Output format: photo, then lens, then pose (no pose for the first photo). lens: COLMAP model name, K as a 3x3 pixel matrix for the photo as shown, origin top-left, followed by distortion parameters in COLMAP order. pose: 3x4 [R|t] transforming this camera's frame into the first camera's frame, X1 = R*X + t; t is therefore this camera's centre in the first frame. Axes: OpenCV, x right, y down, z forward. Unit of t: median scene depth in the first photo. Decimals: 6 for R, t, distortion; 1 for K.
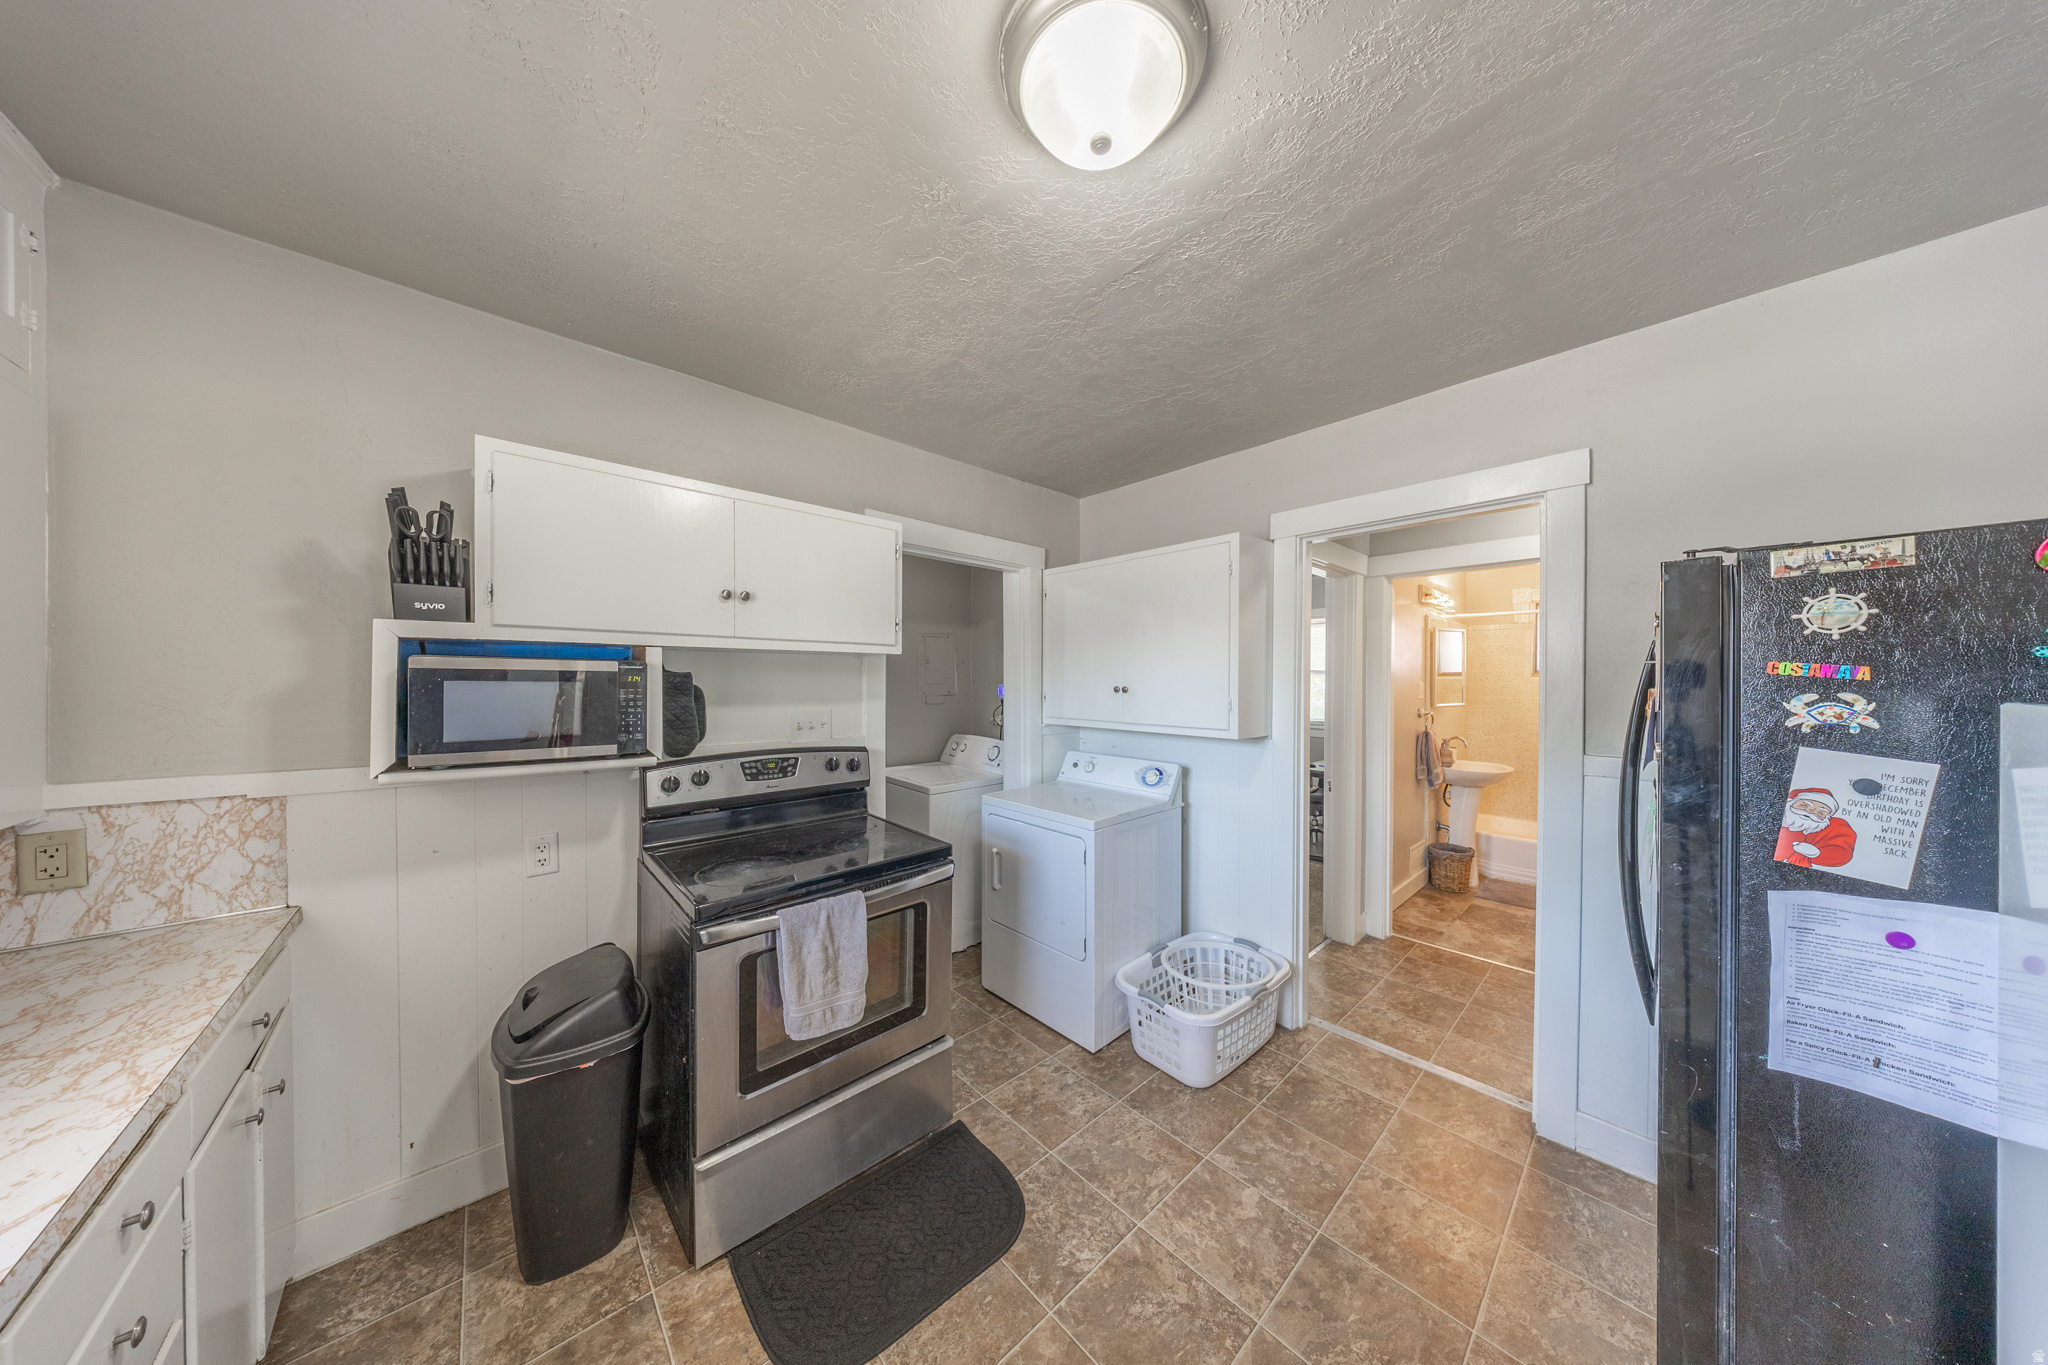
lens RADIAL K [[596.6, 0, 1024.9], [0, 596.6, 686.5], [0, 0, 1]] dist [-0.002196, 0.000264]
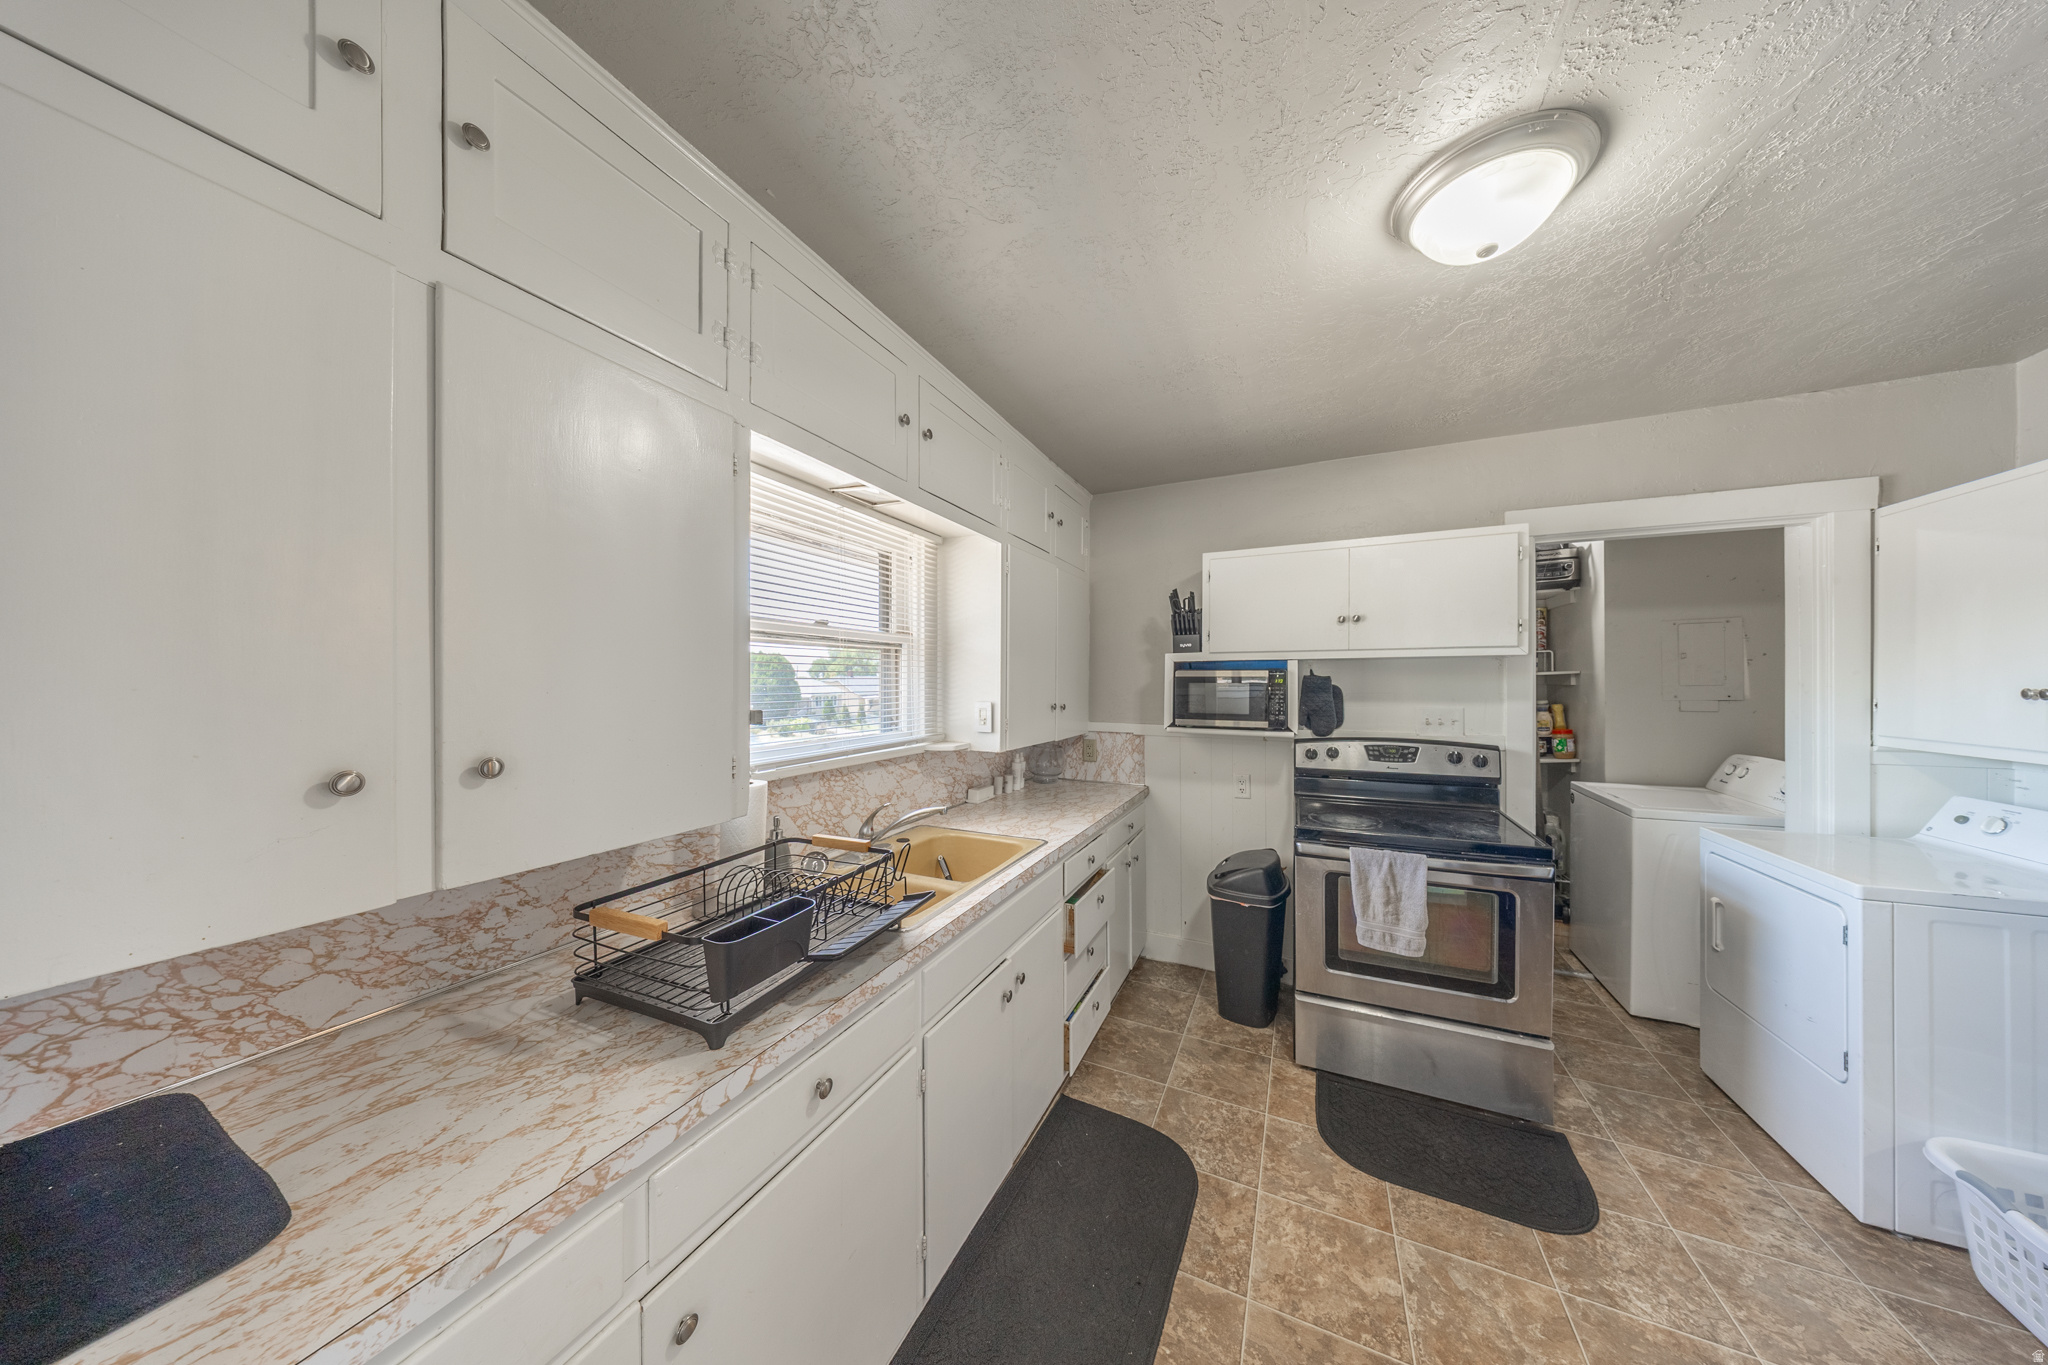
lens RADIAL K [[596.6, 0, 1019.8], [0, 596.6, 688.1], [0, 0, 1]] dist [-0.002196, 0.000264]
pose [[0.375088, 0.005044, -0.926976, 0.484300], [-0.005942, 0.999978, 0.003037, 0.004252], [0.926970, 0.004369, 0.375109, -0.198741]]
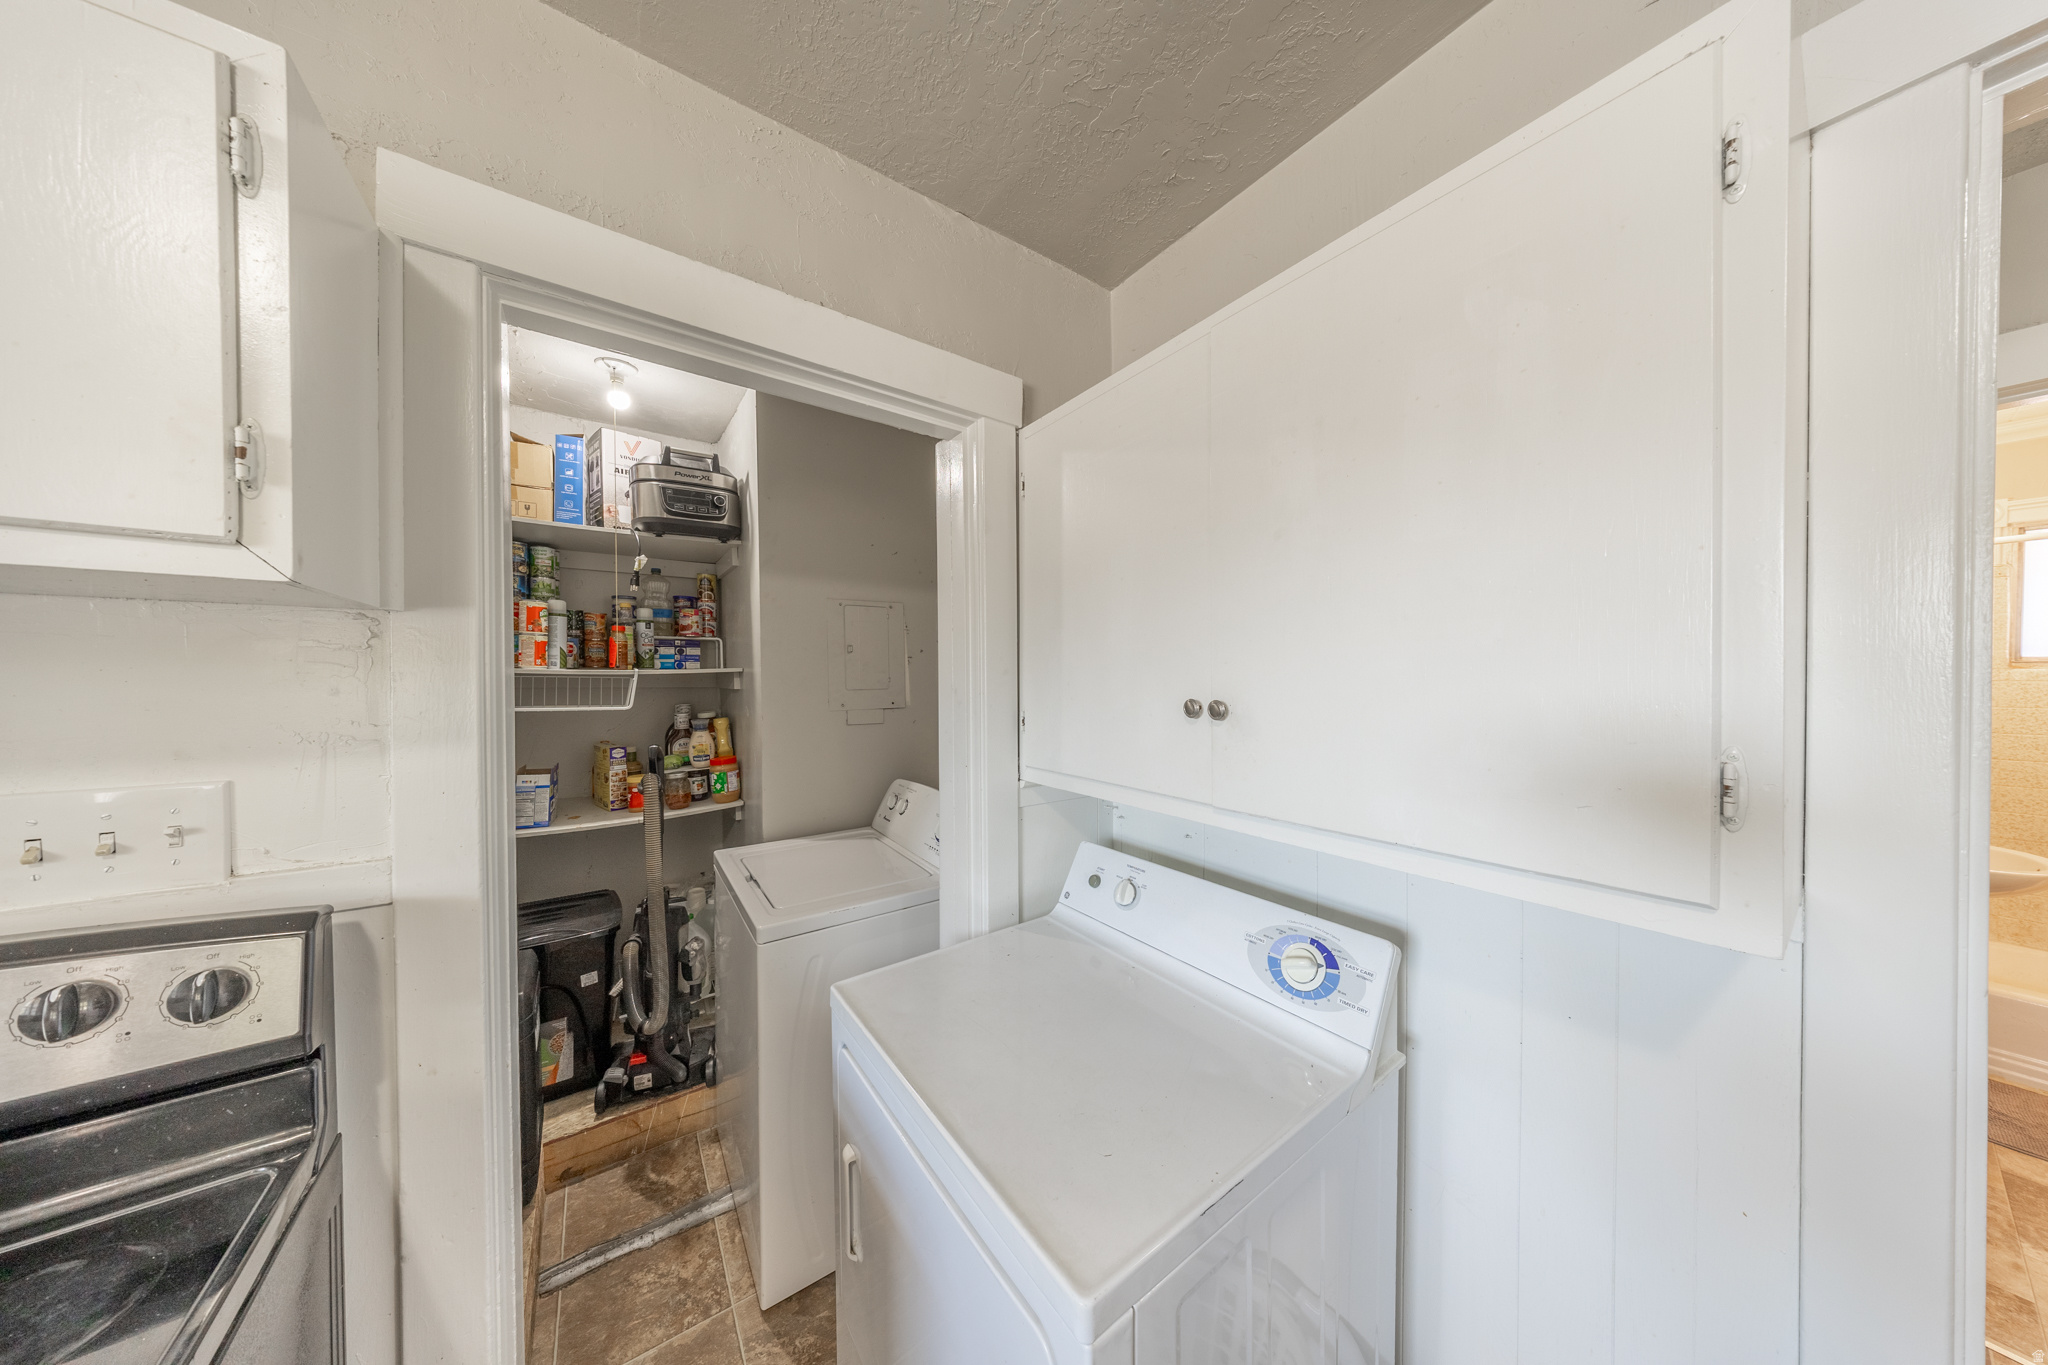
lens RADIAL K [[596.6, 0, 1023.1], [0, 596.6, 681.8], [0, 0, 1]] dist [-0.002196, 0.000264]
pose [[0.991131, -0.004075, -0.132824, 0.153651], [0.002946, 0.999958, -0.008693, -0.011761], [0.132853, 0.008224, 0.991102, 0.965522]]
